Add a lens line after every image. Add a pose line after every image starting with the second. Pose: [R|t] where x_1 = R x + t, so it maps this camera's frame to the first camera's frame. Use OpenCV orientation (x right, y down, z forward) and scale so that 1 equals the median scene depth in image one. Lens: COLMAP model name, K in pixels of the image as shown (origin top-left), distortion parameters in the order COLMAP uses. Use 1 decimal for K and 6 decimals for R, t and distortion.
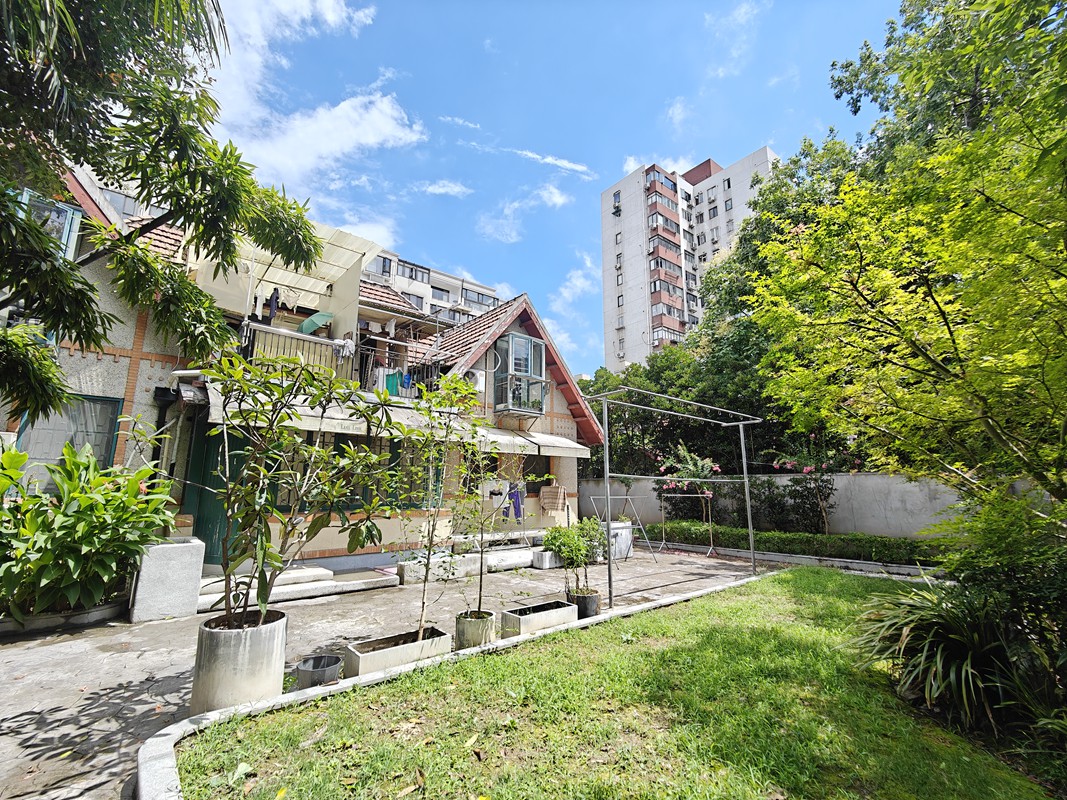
lens RADIAL K [[462.6, 0, 534.9], [0, 462.6, 402.0], [0, 0, 1]] dist [0.027120, -0.029159]
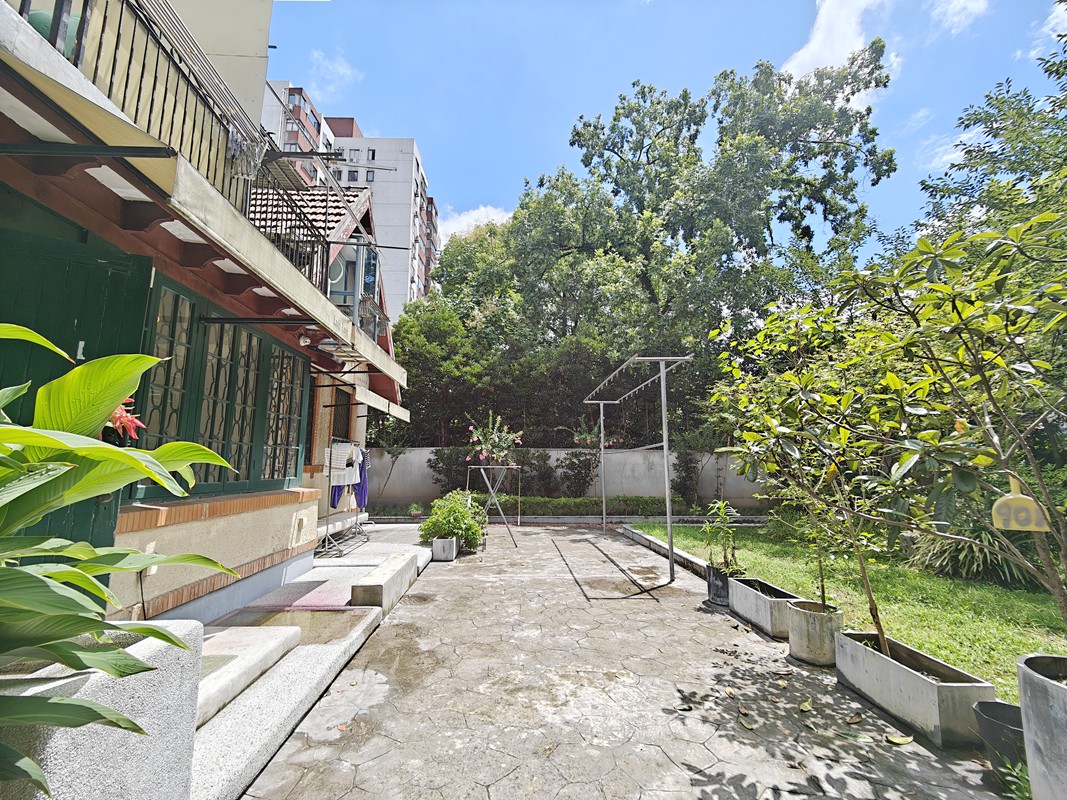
lens RADIAL K [[462.6, 0, 534.9], [0, 462.6, 402.0], [0, 0, 1]] dist [0.027120, -0.029159]
pose [[0.618718, 0.108572, 0.778074, -0.426447], [-0.149572, 0.988568, -0.019006, 0.074337], [-0.771243, -0.104619, 0.627885, 0.350036]]
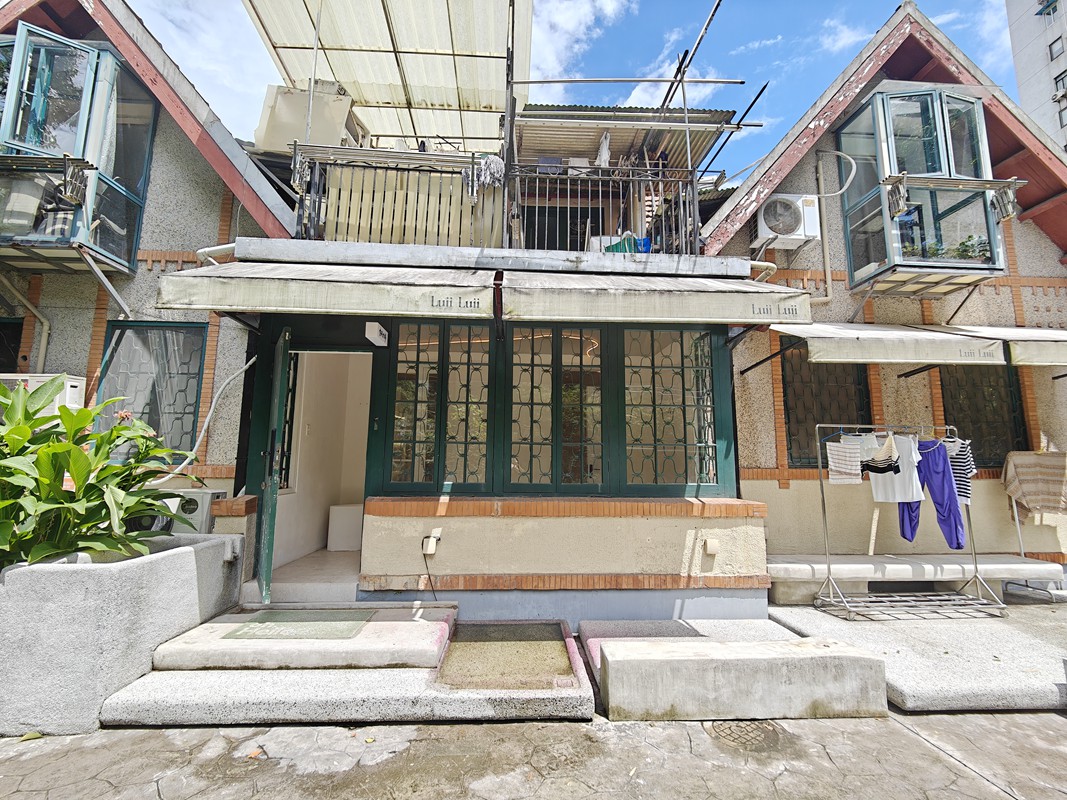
lens RADIAL K [[469.3, 0, 534.5], [0, 469.3, 397.8], [0, 0, 1]] dist [-0.002053, -0.000556]
pose [[0.781313, -0.083867, -0.618479, -0.058279], [0.109426, 0.993989, 0.003449, 0.097323], [0.614472, -0.070372, 0.785794, 0.471689]]
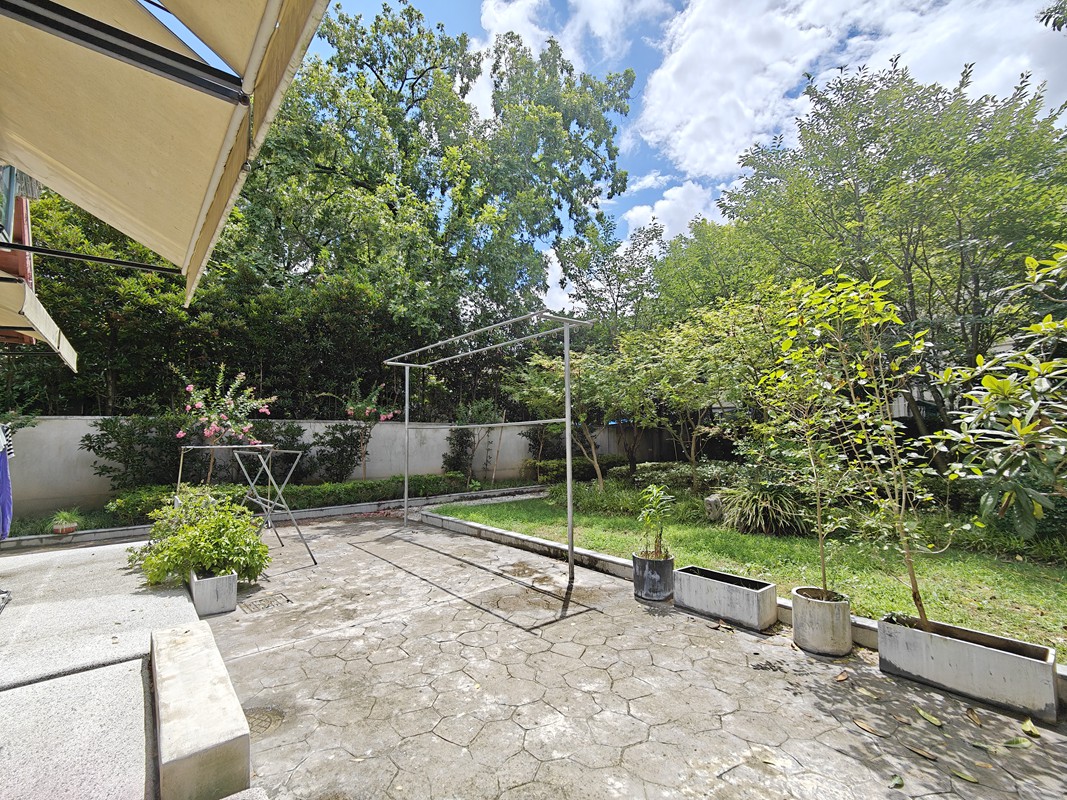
lens RADIAL K [[465.6, 0, 536.3], [0, 465.6, 401.5], [0, 0, 1]] dist [0.009317, -0.008554]
pose [[0.019221, 0.070839, 0.997303, -0.367610], [-0.180466, 0.981349, -0.066228, 0.106771], [-0.983393, -0.178706, 0.031647, 0.584897]]
